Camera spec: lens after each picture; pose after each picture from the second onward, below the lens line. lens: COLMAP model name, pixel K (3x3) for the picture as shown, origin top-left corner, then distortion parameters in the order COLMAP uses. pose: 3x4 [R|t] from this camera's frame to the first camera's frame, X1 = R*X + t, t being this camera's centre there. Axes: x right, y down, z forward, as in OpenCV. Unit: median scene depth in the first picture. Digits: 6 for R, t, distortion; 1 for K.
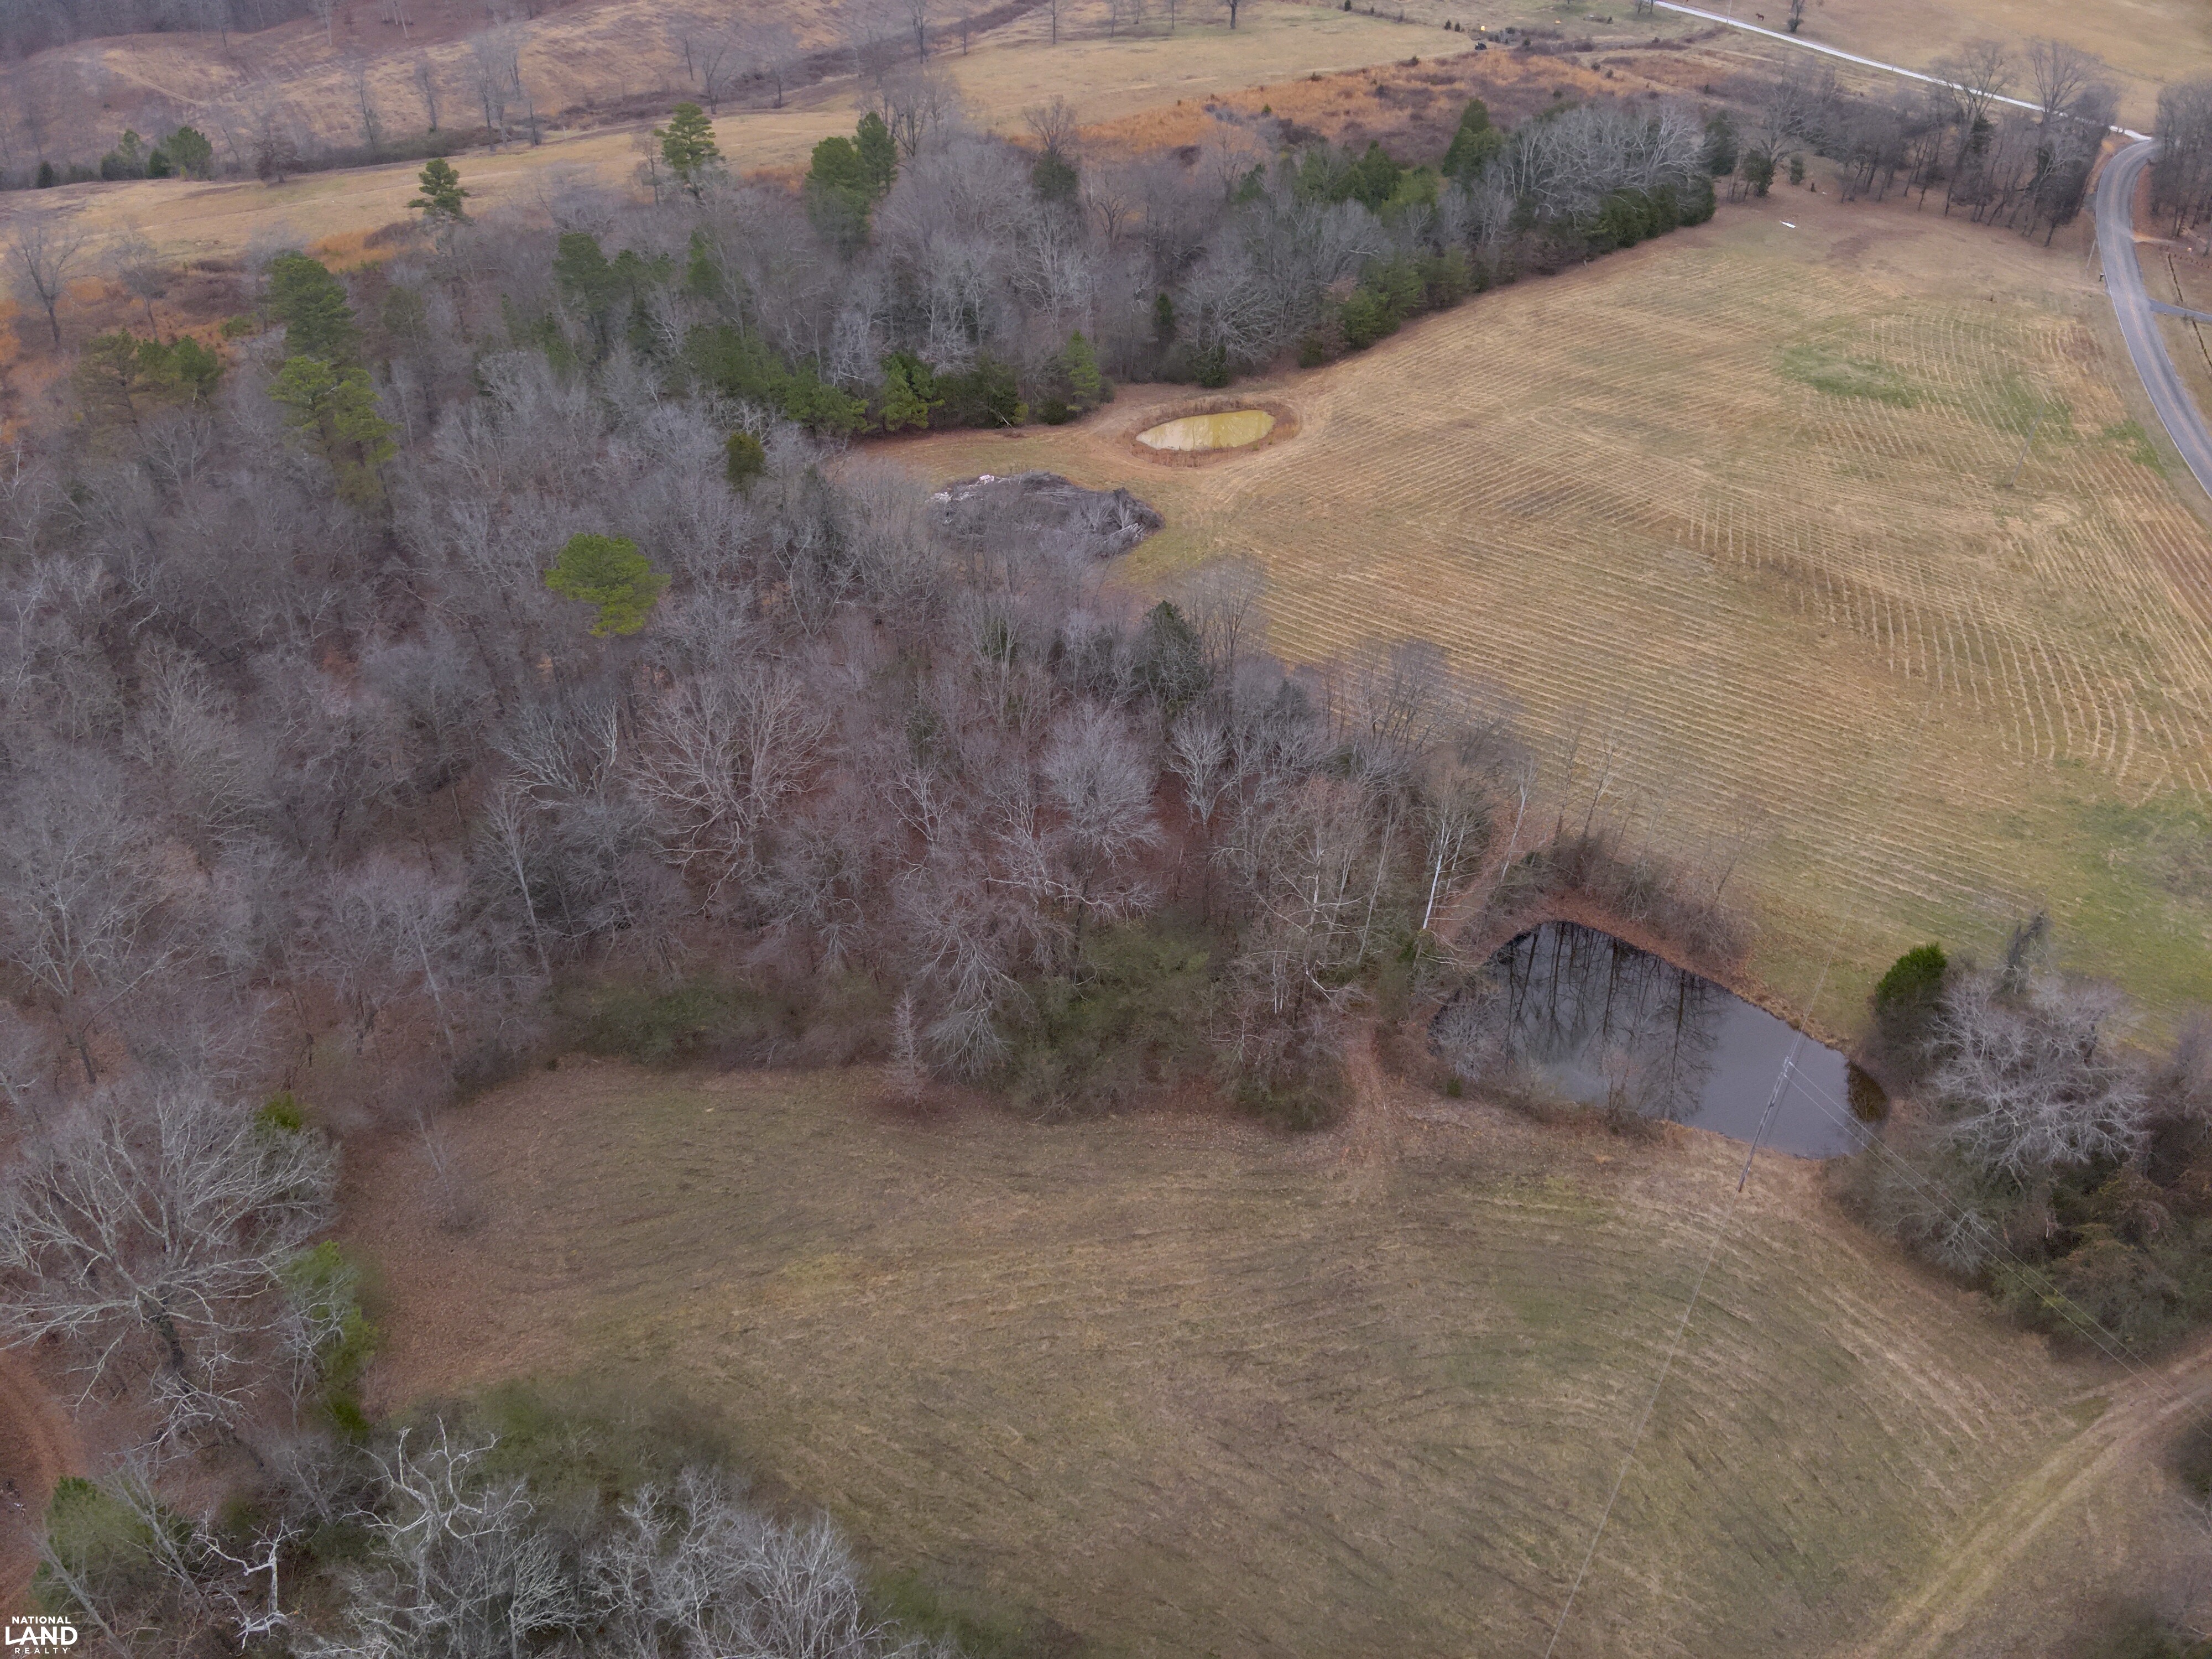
lens RADIAL K [[1663.1, 0, 1106.0], [0, 1663.1, 829.5], [0, 0, 1]] dist [0.048967, -0.136667]
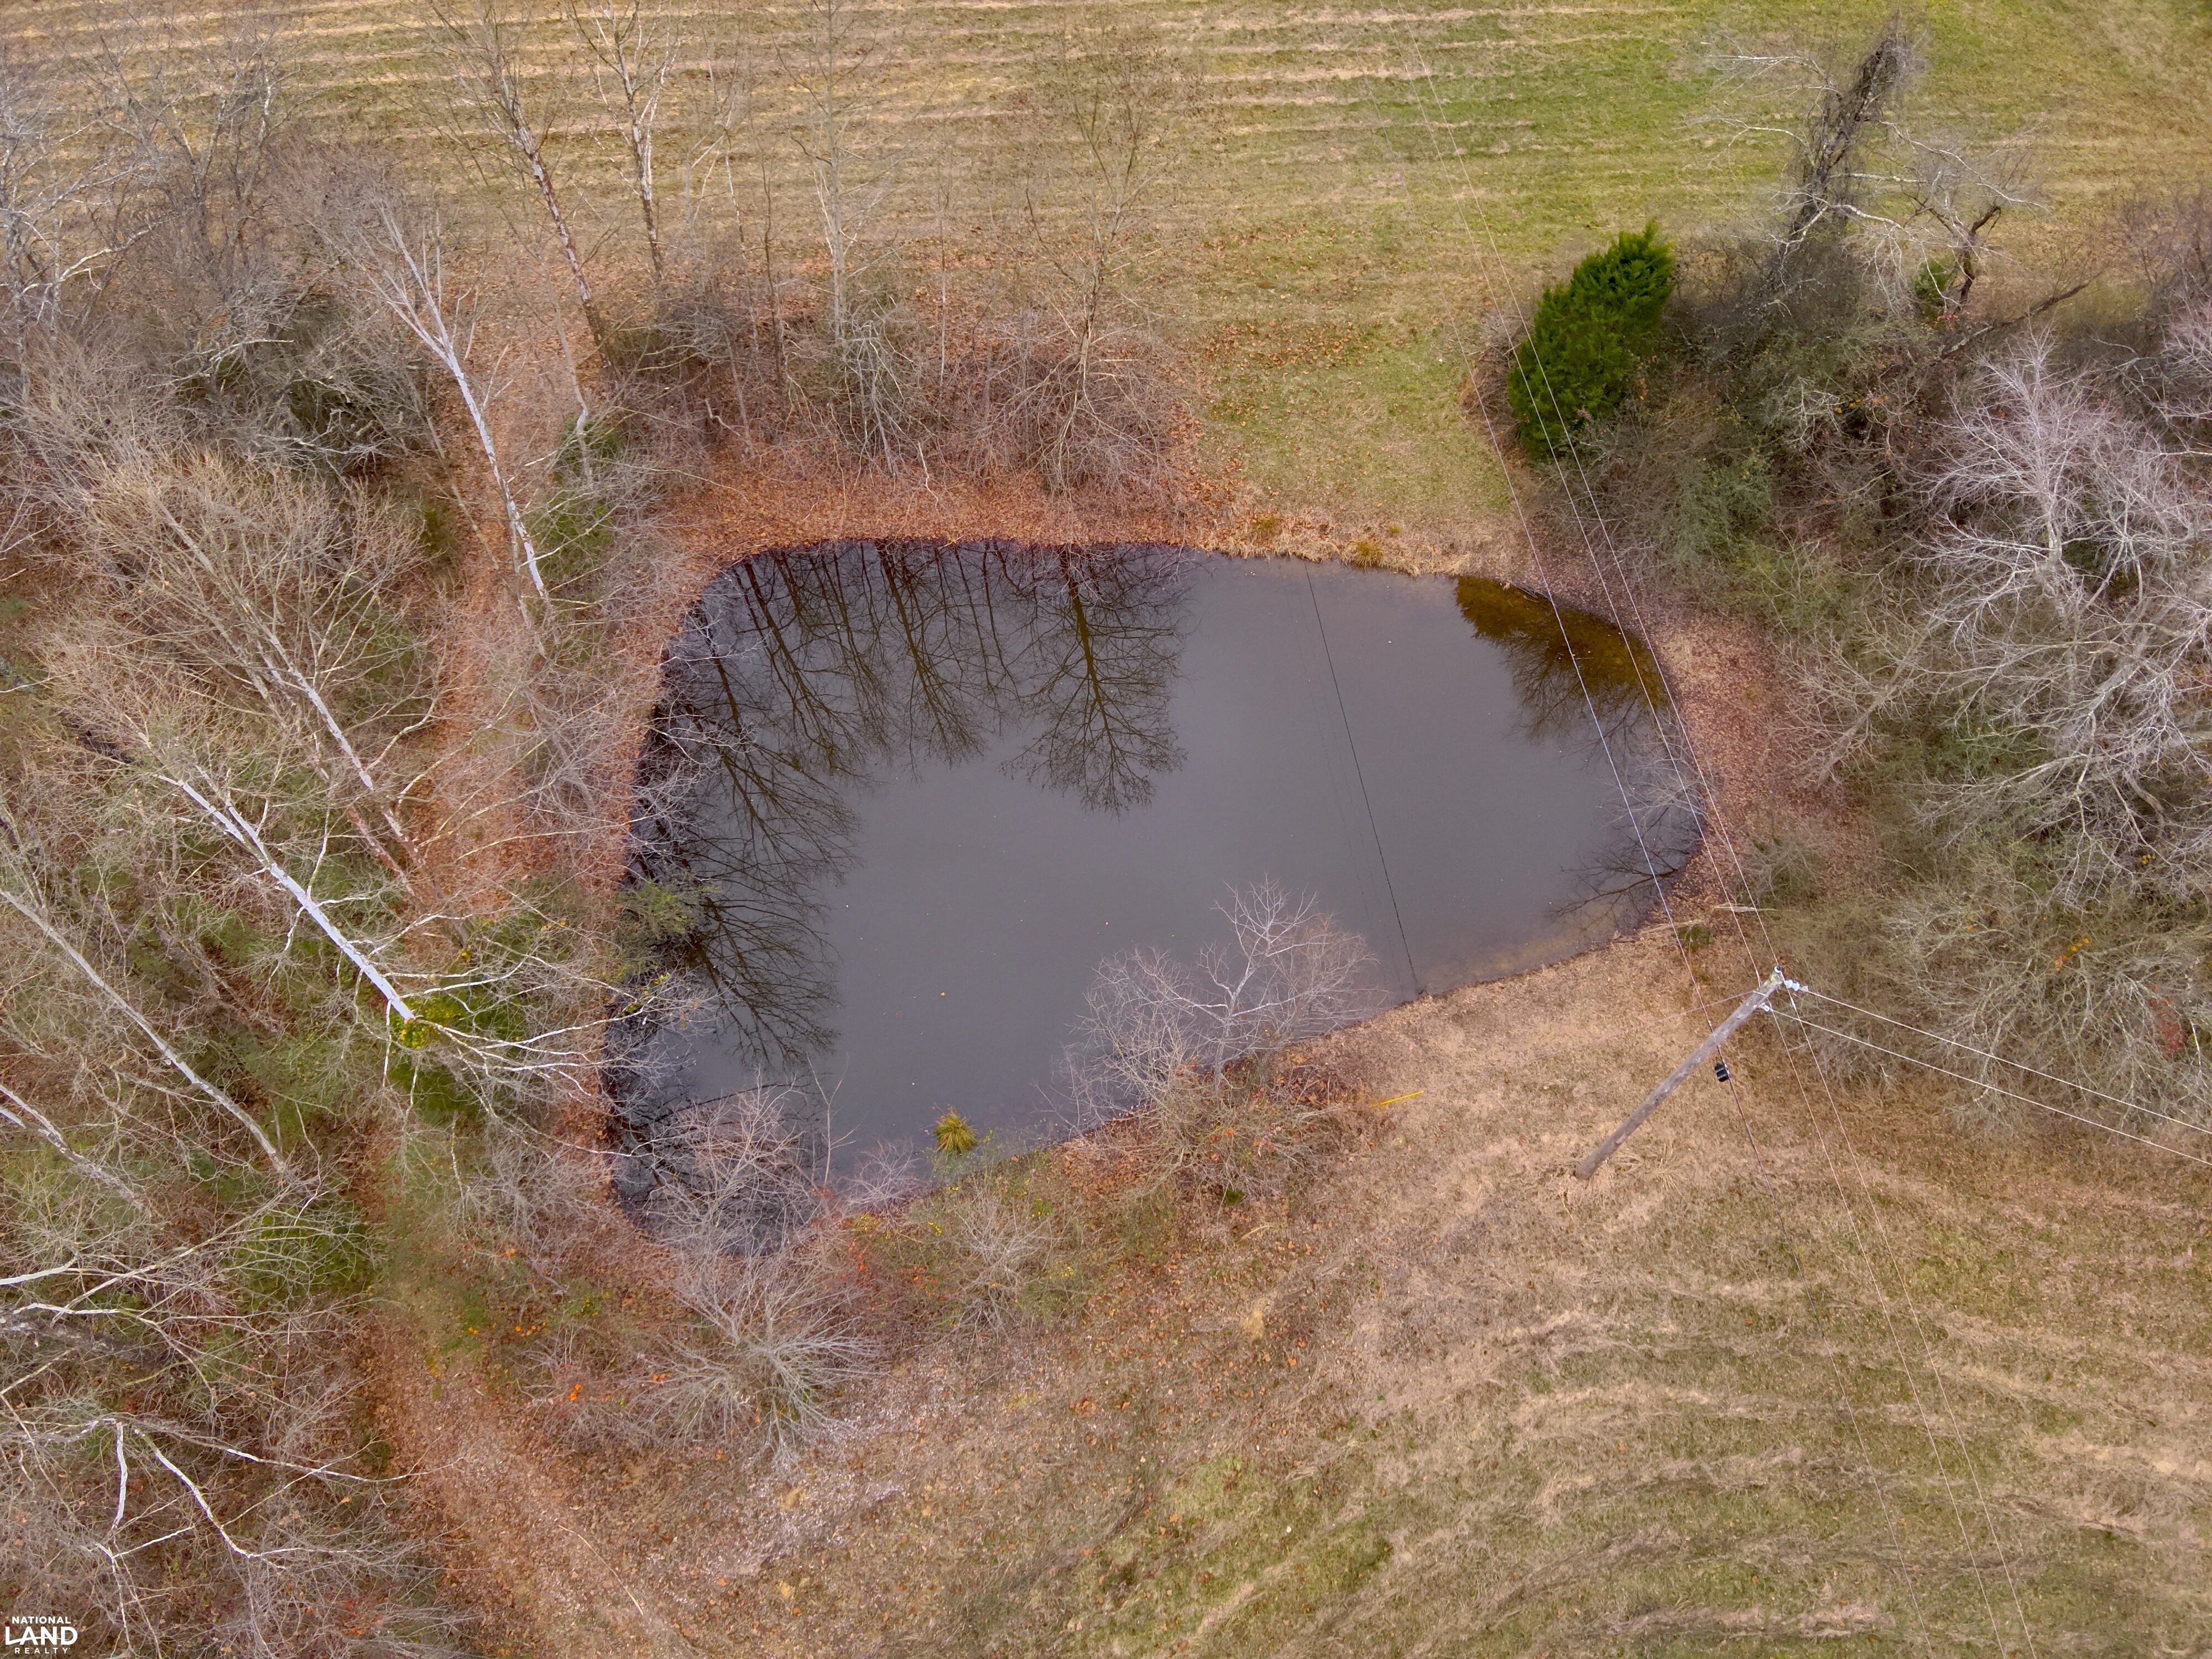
lens RADIAL K [[1663.1, 0, 1106.0], [0, 1663.1, 829.5], [0, 0, 1]] dist [0.048967, -0.136667]
pose [[0.762581, -0.572738, 0.300735, 0.213641], [0.381617, 0.773676, 0.505761, -0.063590], [-0.522340, -0.270918, 0.808557, 0.717166]]
